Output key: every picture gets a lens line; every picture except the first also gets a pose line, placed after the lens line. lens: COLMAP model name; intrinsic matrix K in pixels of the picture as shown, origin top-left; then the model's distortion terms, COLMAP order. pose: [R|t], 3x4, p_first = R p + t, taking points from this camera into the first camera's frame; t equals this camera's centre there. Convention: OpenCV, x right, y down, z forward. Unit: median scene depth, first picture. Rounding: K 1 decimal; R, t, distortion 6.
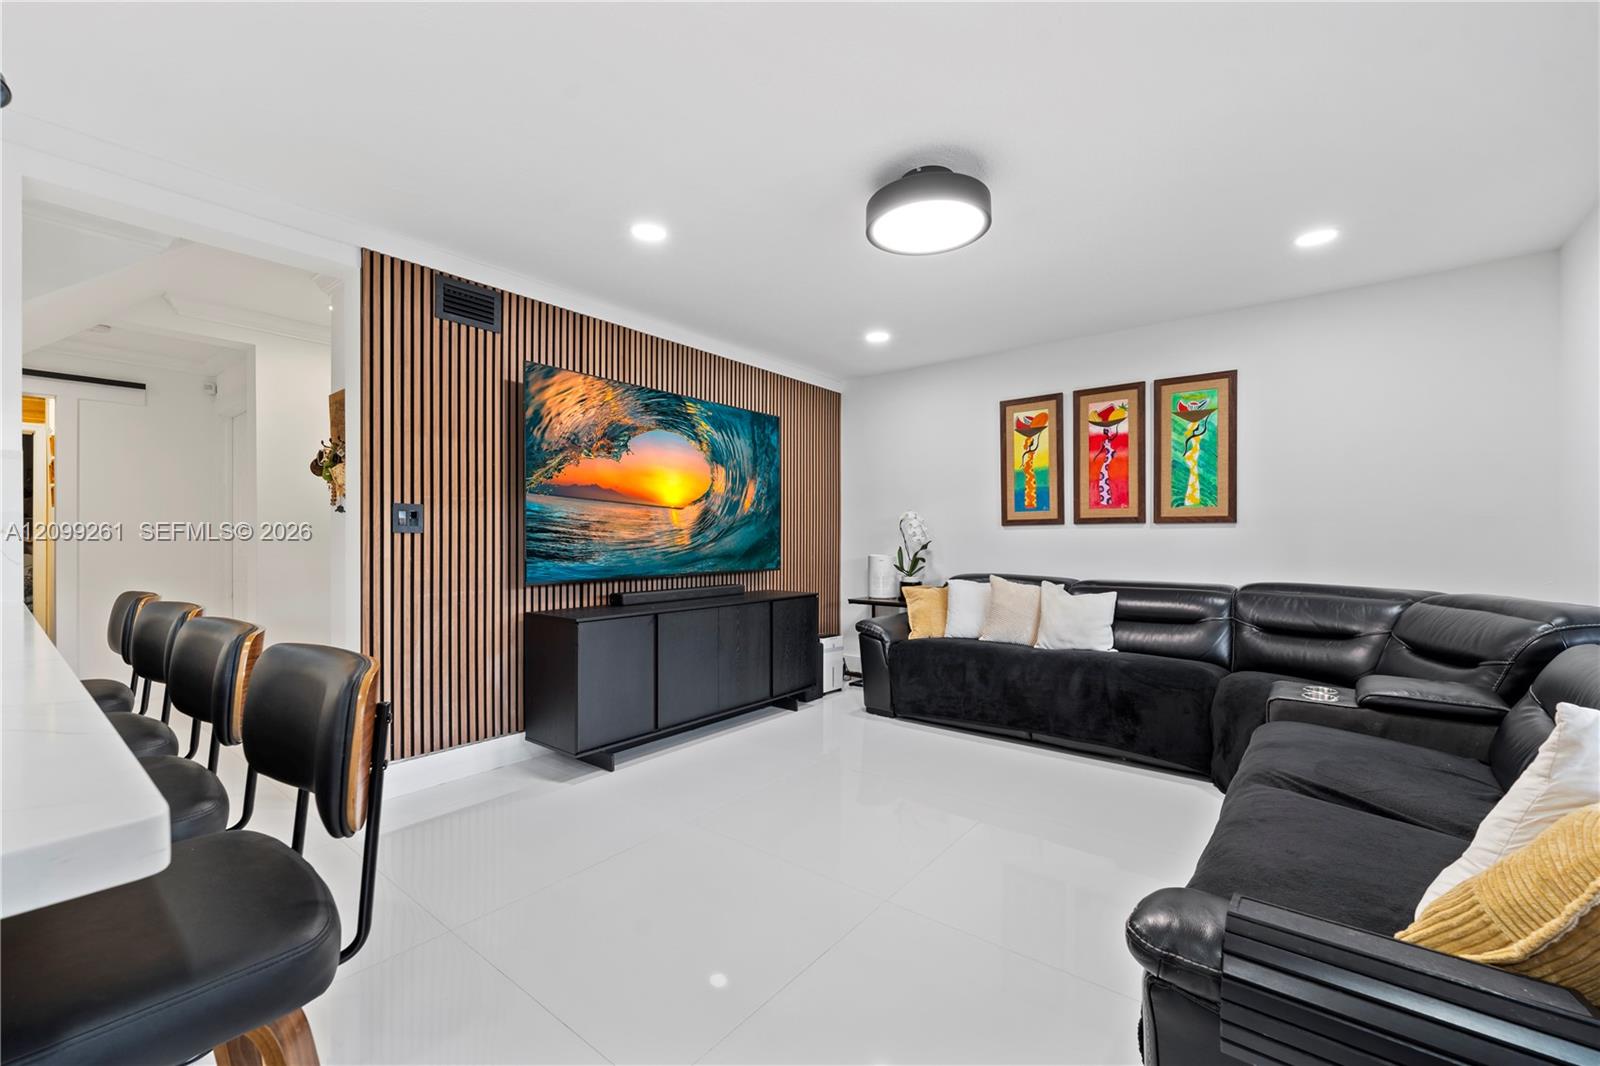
lens RADIAL K [[653.6, 0, 793.2], [0, 653.6, 539.9], [0, 0, 1]] dist [-0.000259, -0.000177]
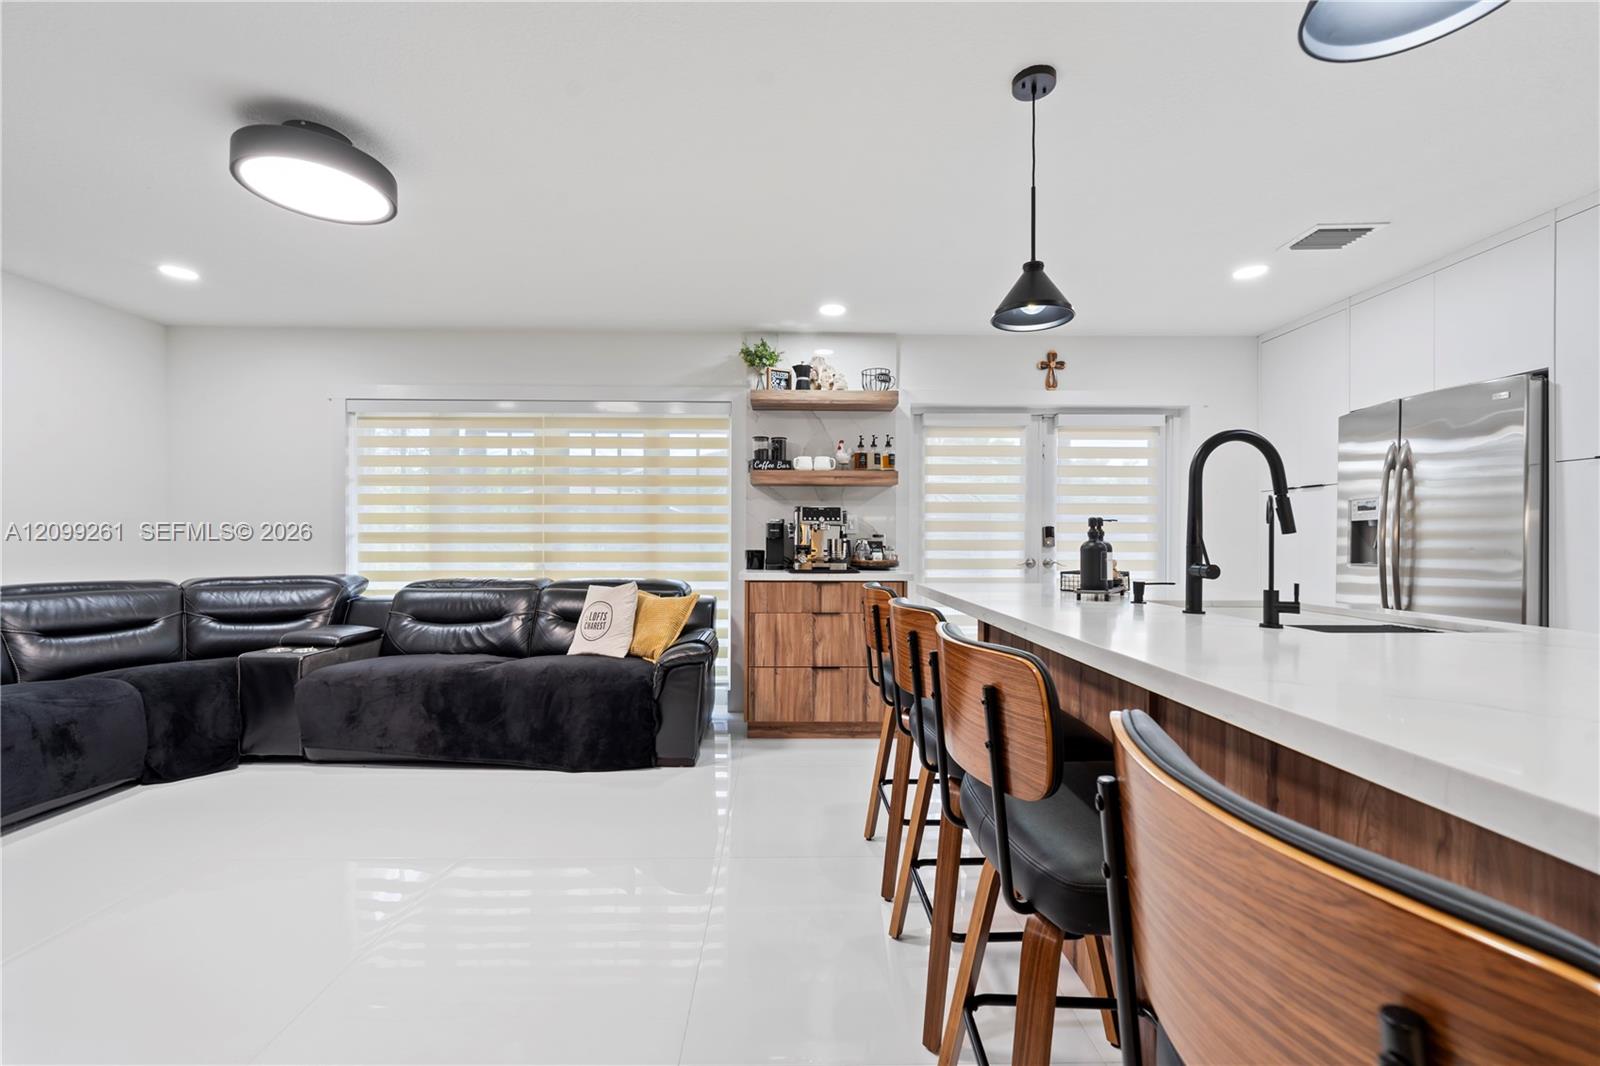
lens RADIAL K [[653.6, 0, 793.2], [0, 653.6, 539.9], [0, 0, 1]] dist [-0.000259, -0.000177]
pose [[-0.636543, -0.000587, 0.771241, -0.532745], [-0.000144, 1.000000, 0.000642, 0.002285], [-0.771241, 0.000298, -0.636543, 0.626883]]
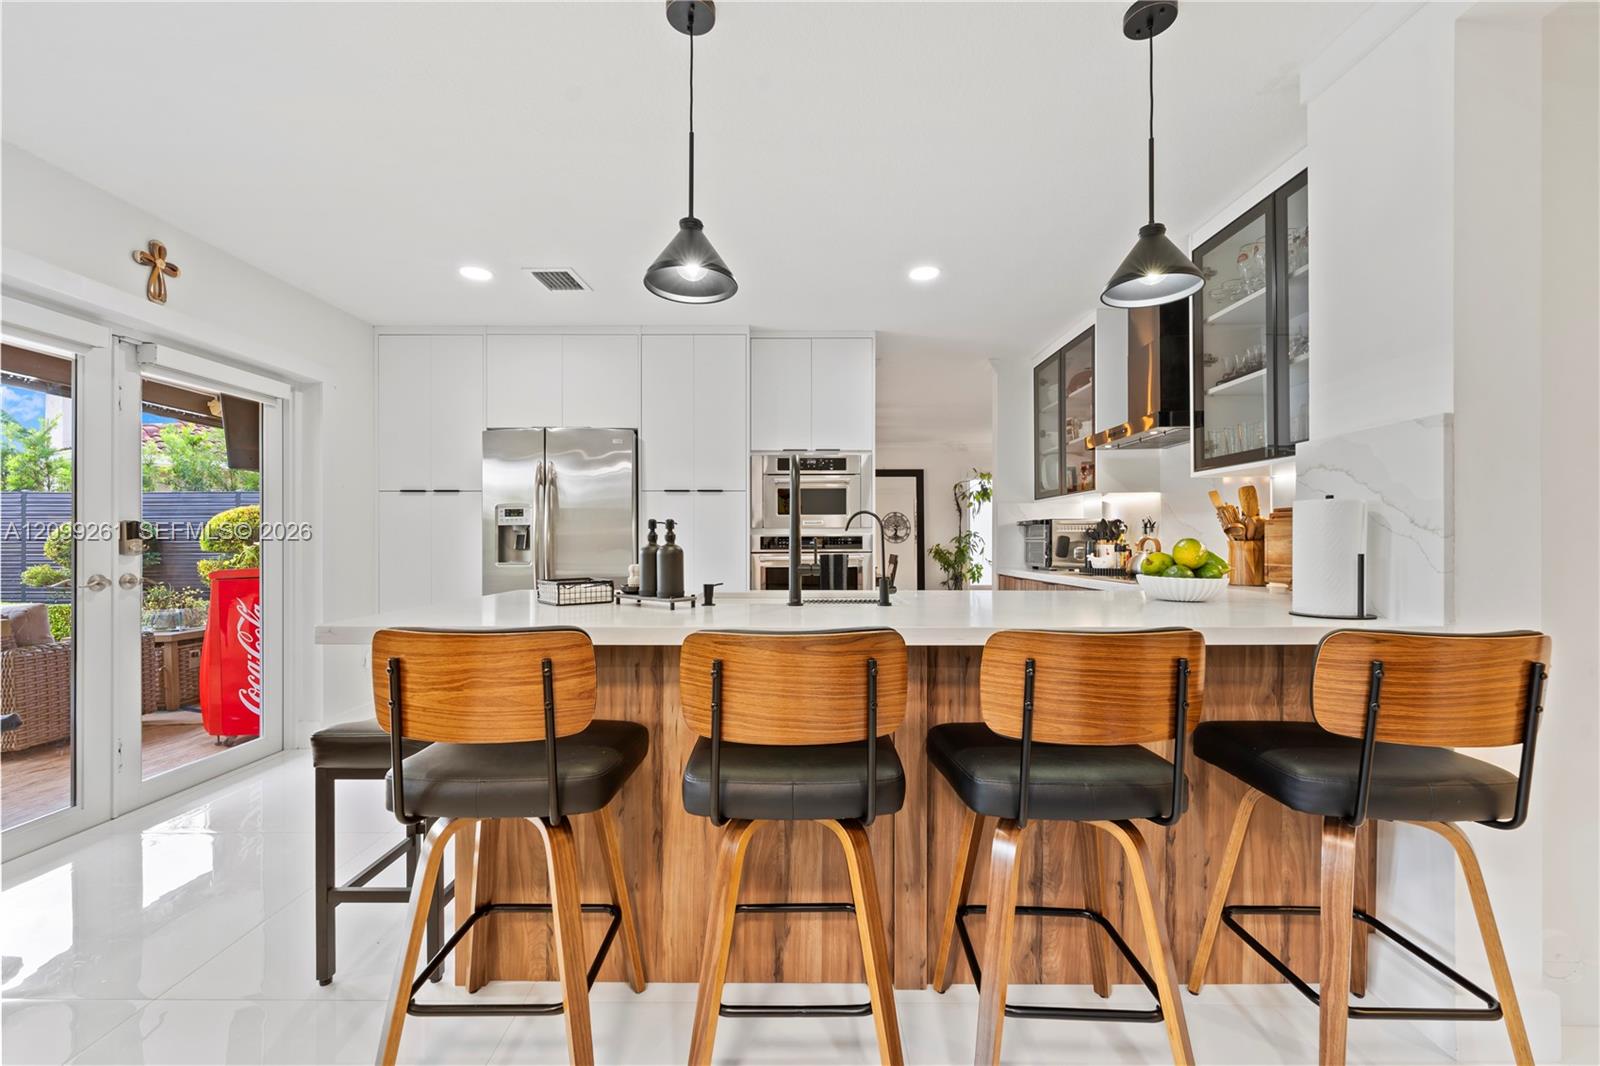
lens RADIAL K [[645.4, 0, 797.2], [0, 645.4, 542.4], [0, 0, 1]] dist [-0.000096, -0.000109]
pose [[-0.782318, 0.002434, -0.622875, -0.094304], [0.000438, 0.999994, 0.003357, 0.000357], [0.622880, 0.002354, -0.782314, 0.548238]]
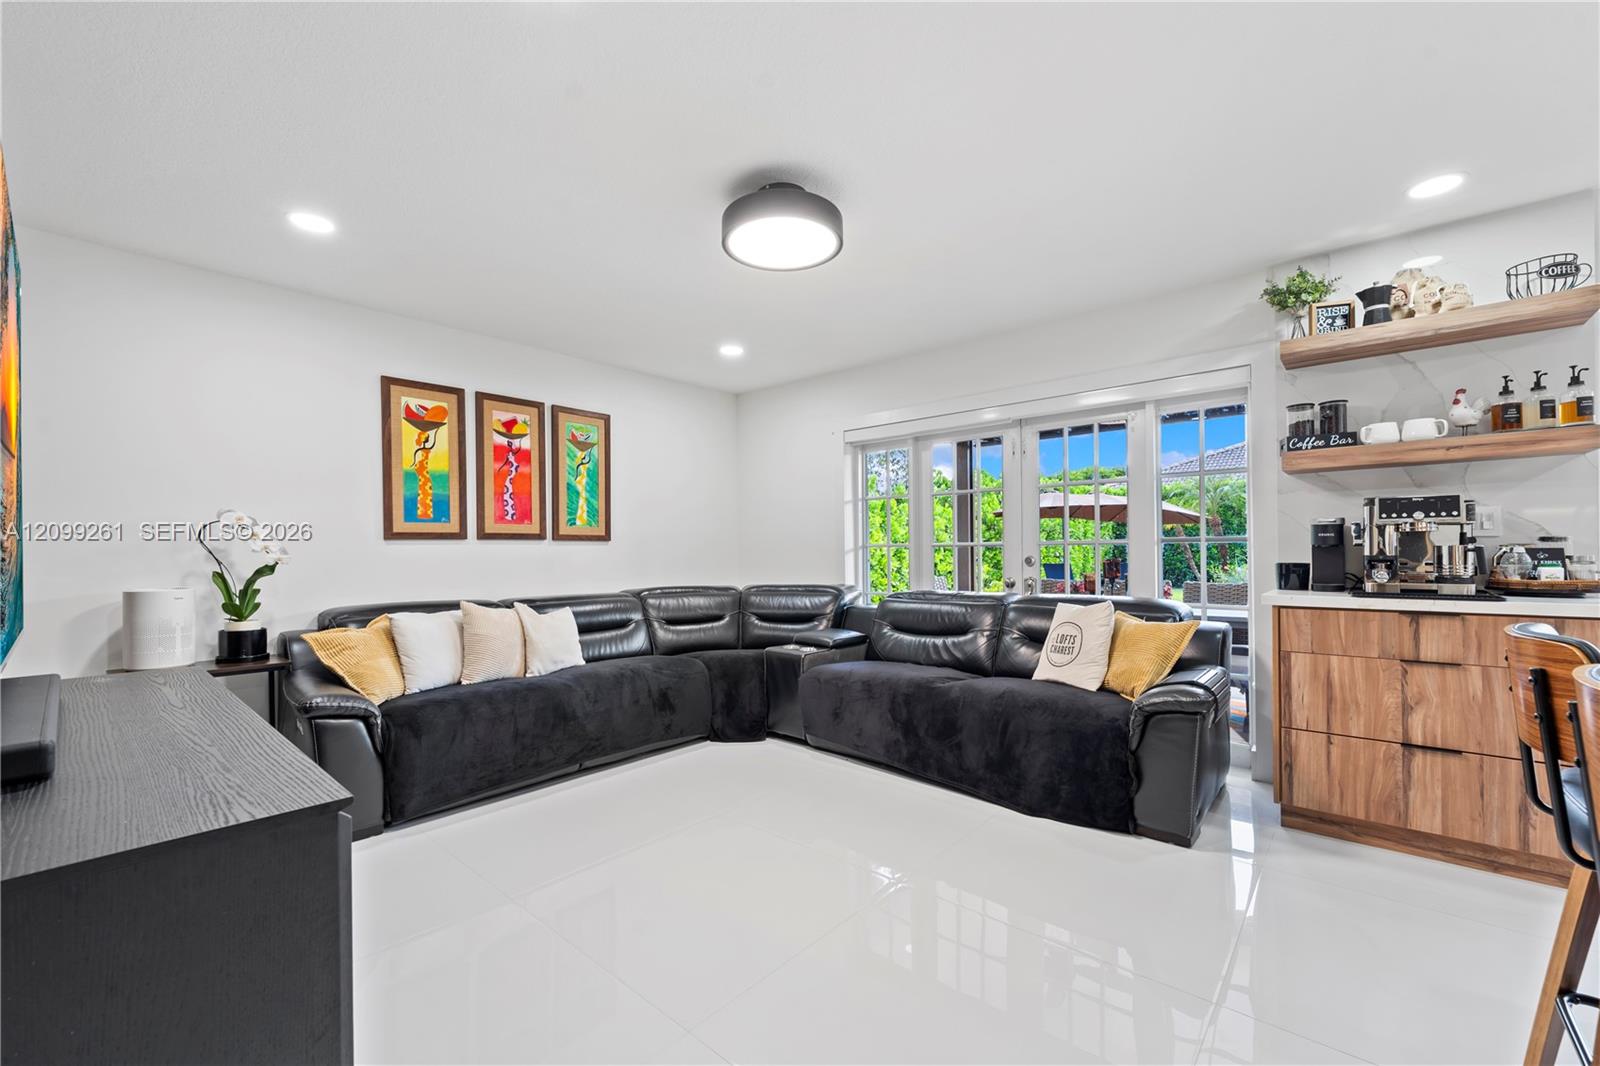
lens RADIAL K [[648.4, 0, 799.6], [0, 648.4, 548.5], [0, 0, 1]] dist [-0.000255, -0.000249]
pose [[0.046109, 0.007104, 0.998911, -0.463075], [0.013193, 0.999883, -0.007720, 0.001136], [-0.998849, 0.013534, 0.046010, 0.545869]]
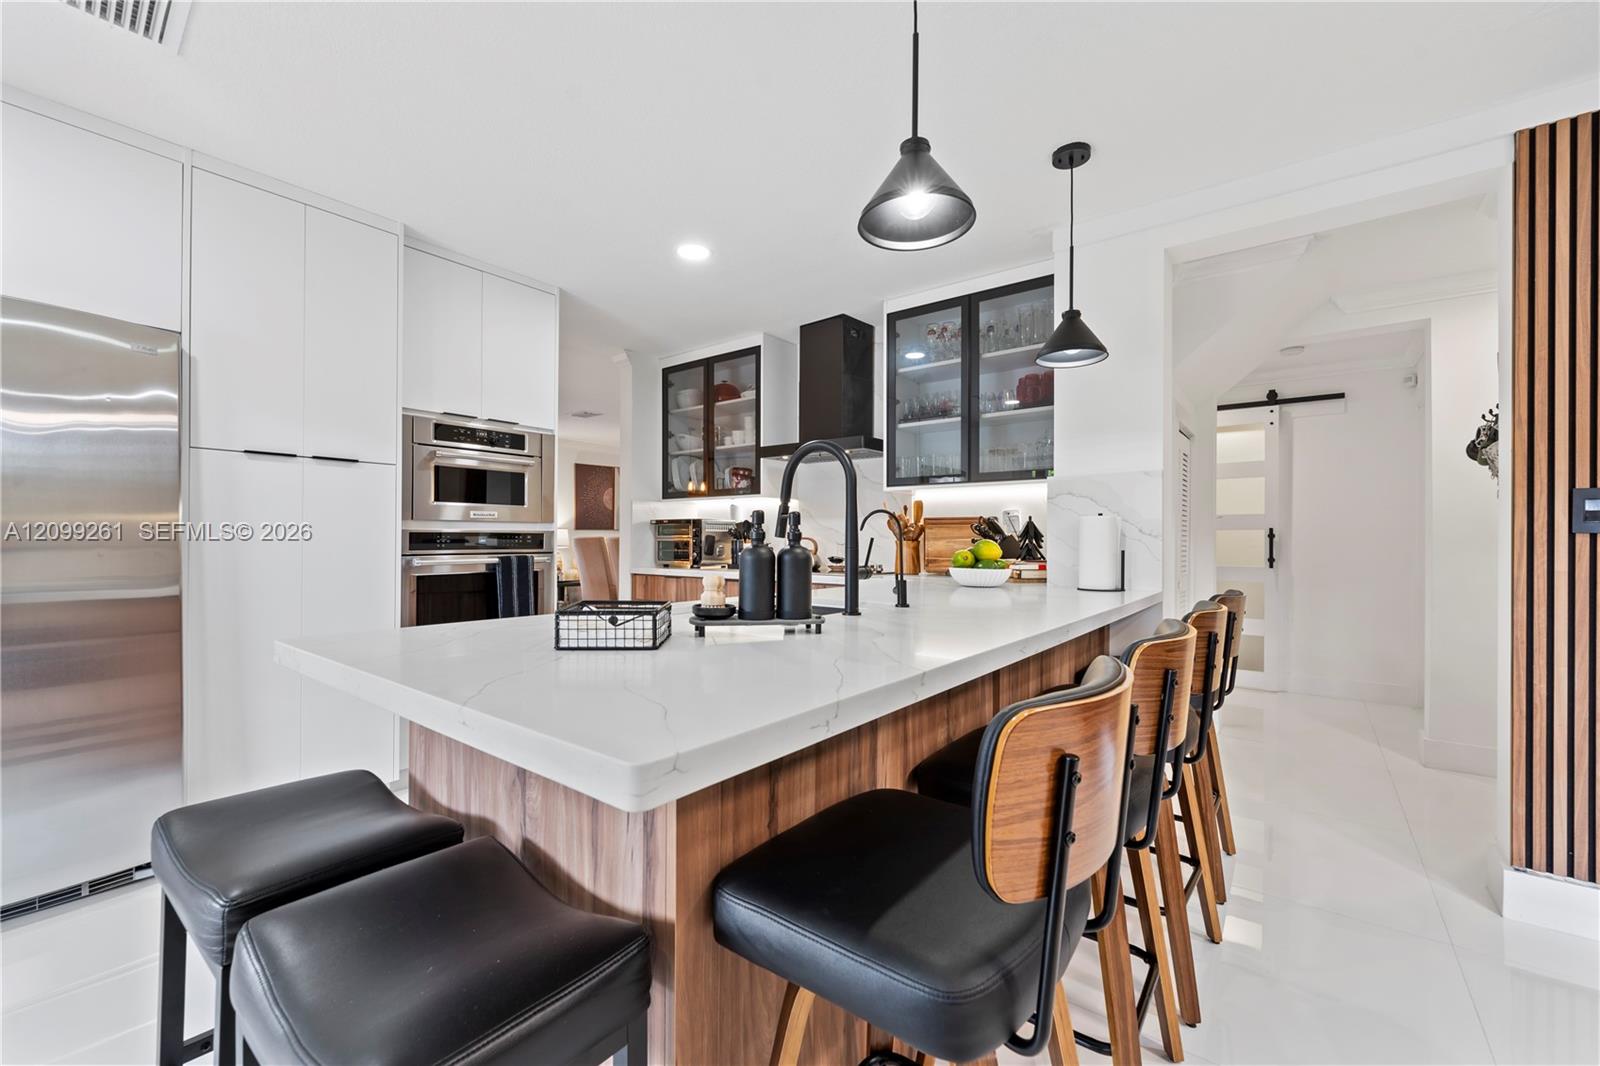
lens RADIAL K [[646.2, 0, 793.7], [0, 646.2, 538.9], [0, 0, 1]] dist [-0.001858, -0.000509]
pose [[0.003588, -0.000879, -0.999993, 0.024192], [-0.006592, 0.999978, -0.000903, 0.000060], [0.999972, 0.006595, 0.003582, 0.146632]]
